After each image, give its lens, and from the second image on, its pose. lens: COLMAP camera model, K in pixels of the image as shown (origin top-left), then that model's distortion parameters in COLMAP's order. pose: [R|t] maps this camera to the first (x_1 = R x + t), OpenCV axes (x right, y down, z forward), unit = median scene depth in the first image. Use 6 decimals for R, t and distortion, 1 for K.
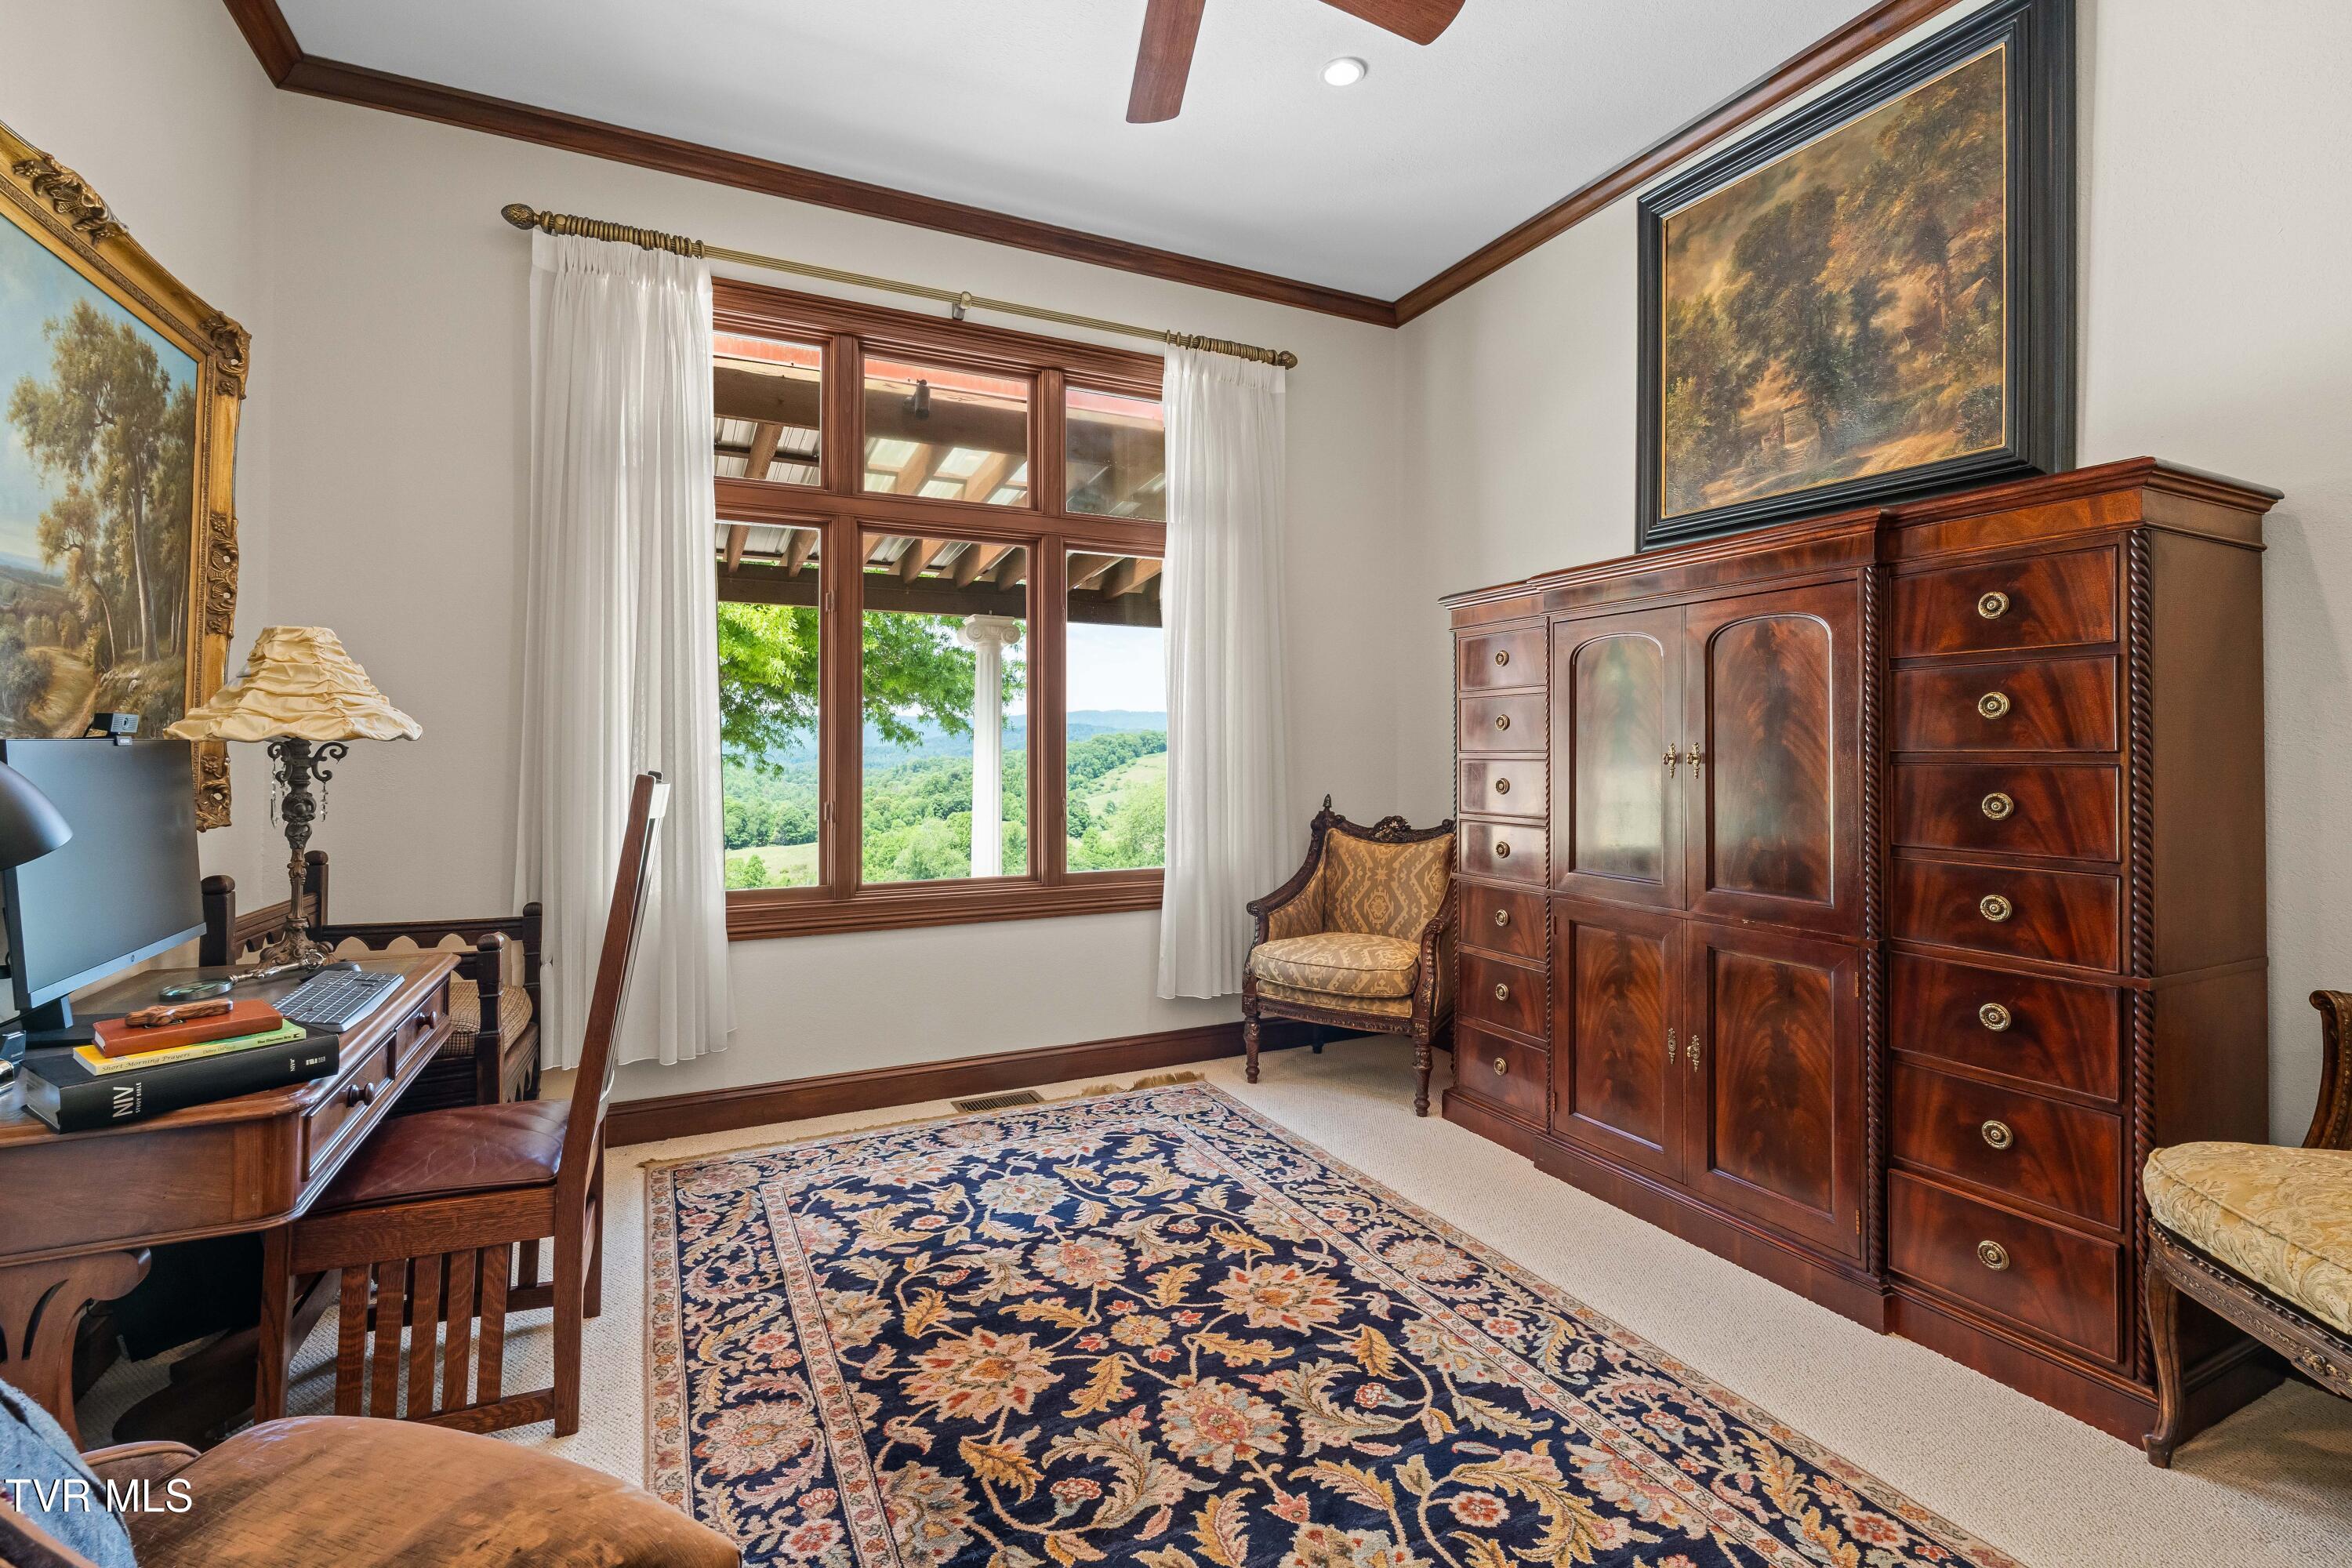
lens RADIAL K [[1052.0, 0, 1188.9], [0, 1052.0, 752.8], [0, 0, 1]] dist [0.000543, -0.000386]
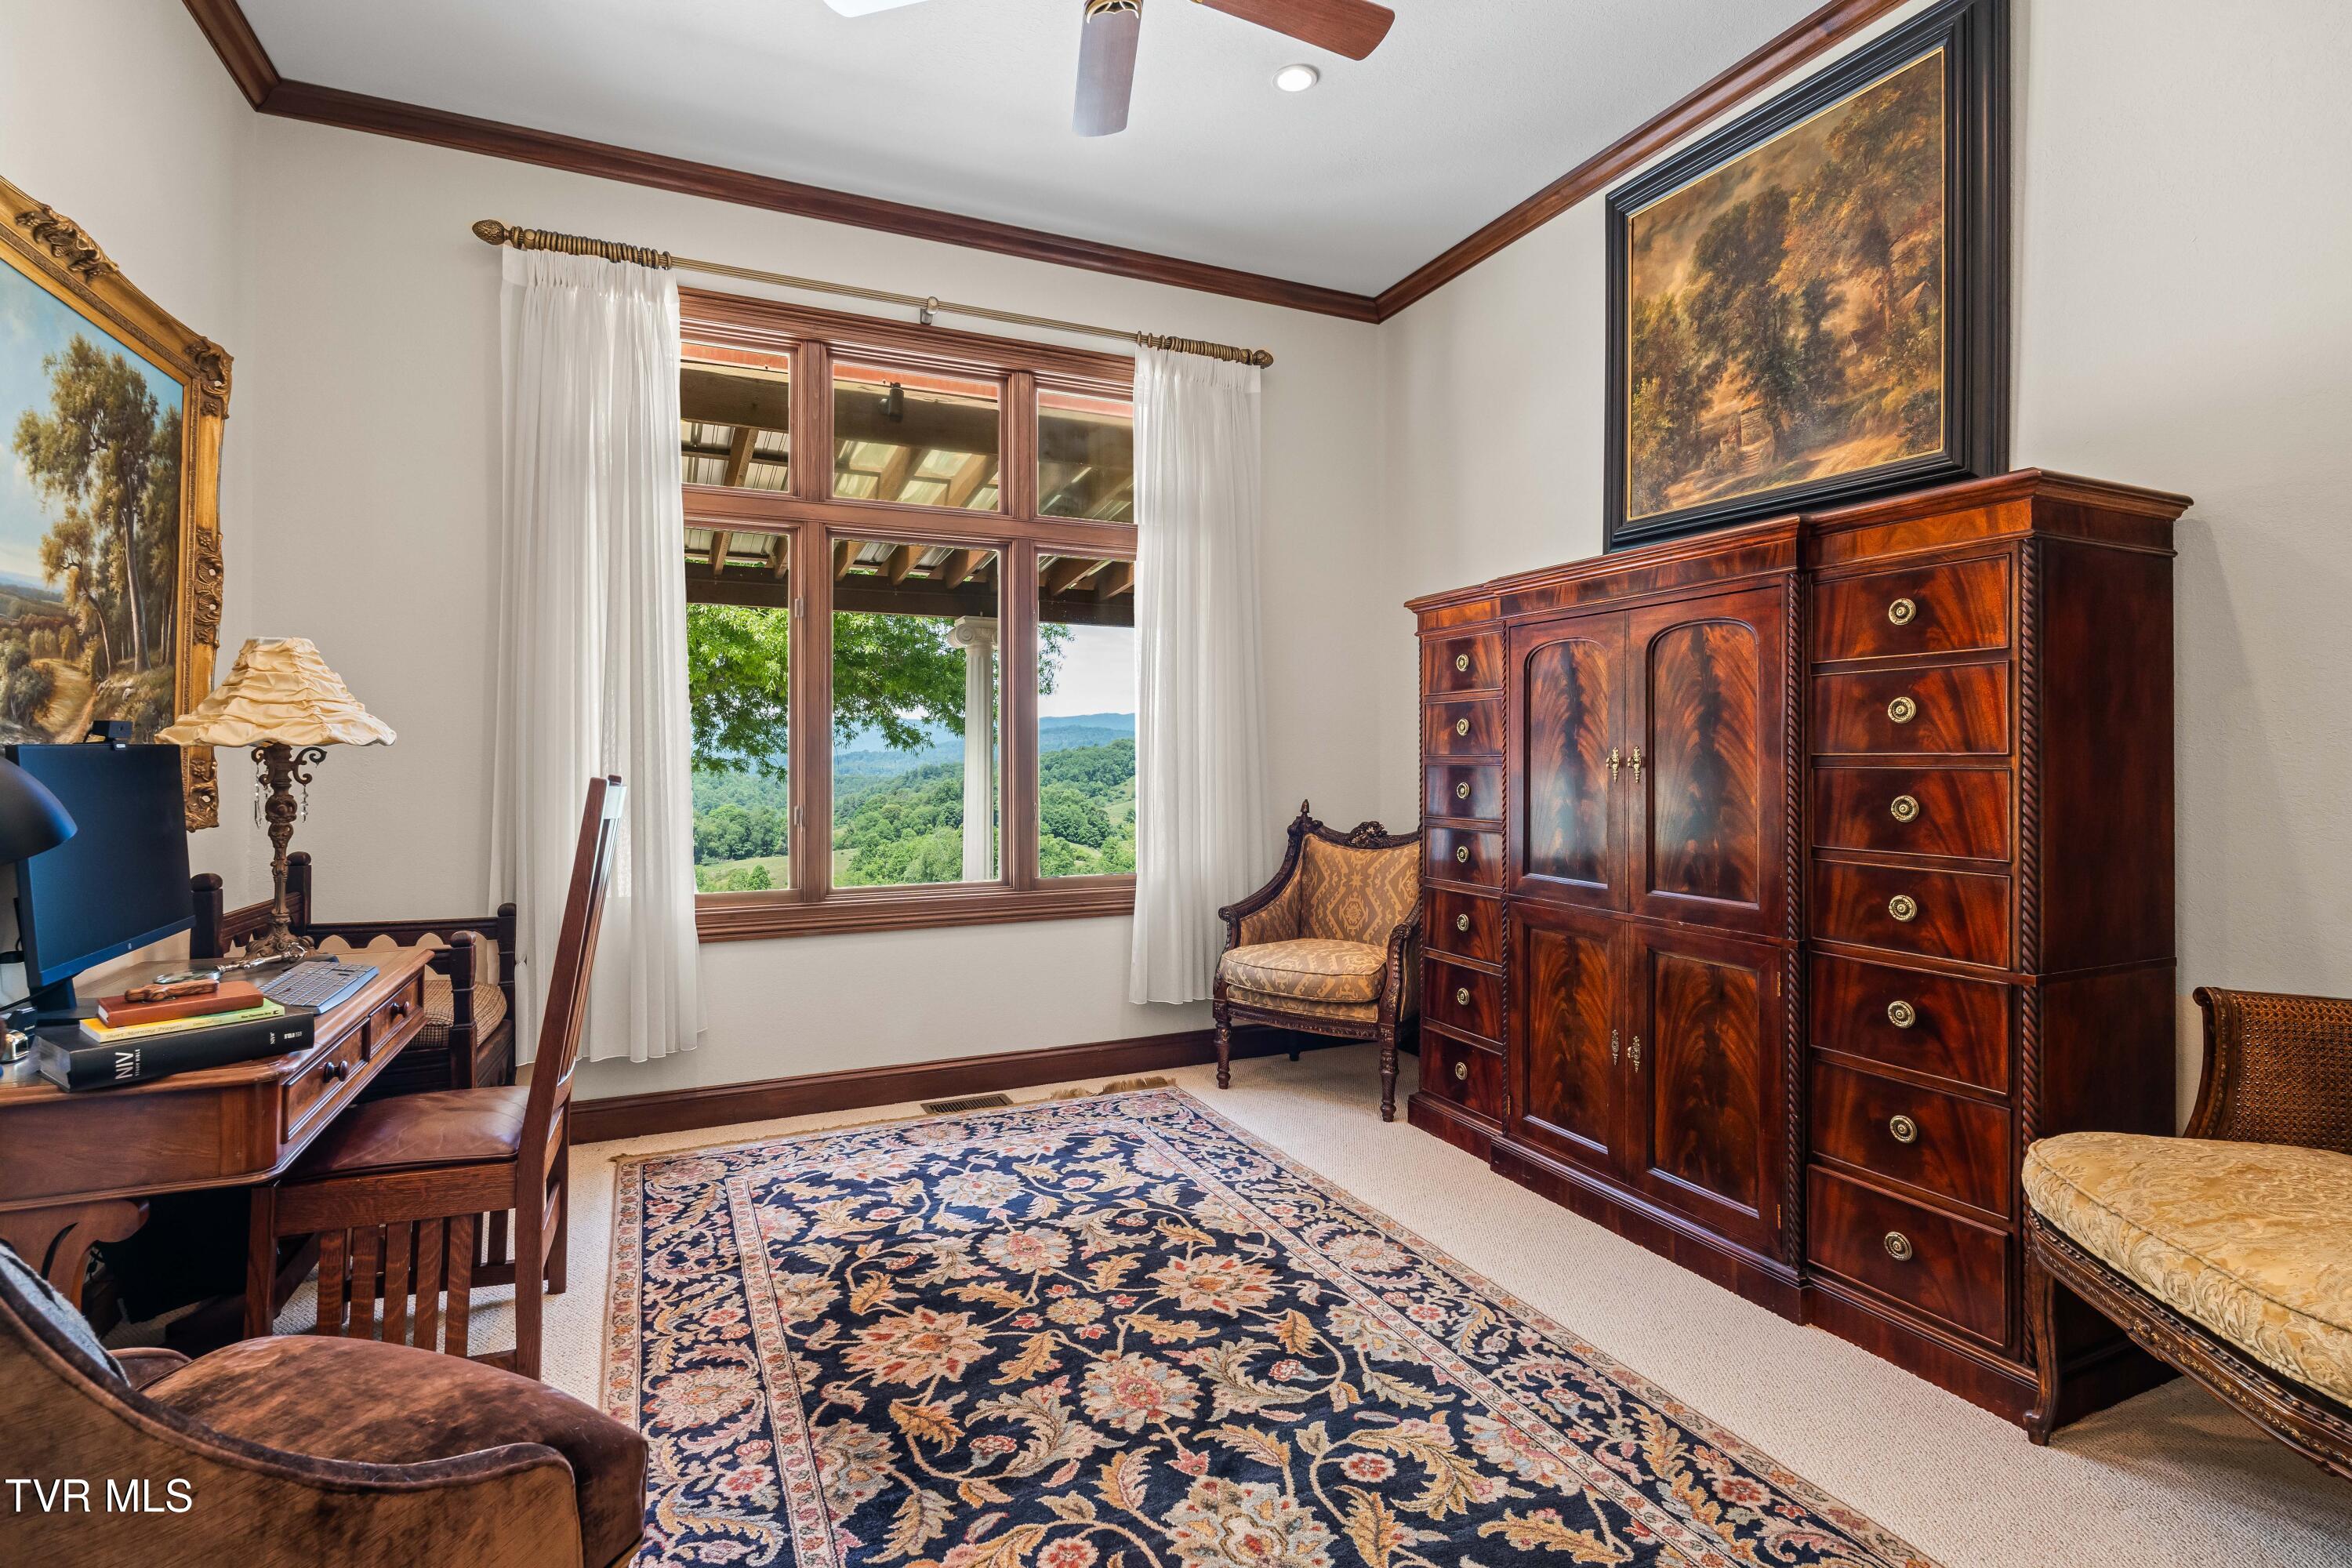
lens RADIAL K [[1101.1, 0, 1171.3], [0, 1101.1, 768.1], [0, 0, 1]] dist [0.001550, -0.000220]
pose [[0.999637, -0.000067, -0.026956, 0.073342], [0.000312, 0.999959, 0.009080, 0.001223], [0.026955, -0.009085, 0.999595, -0.077122]]
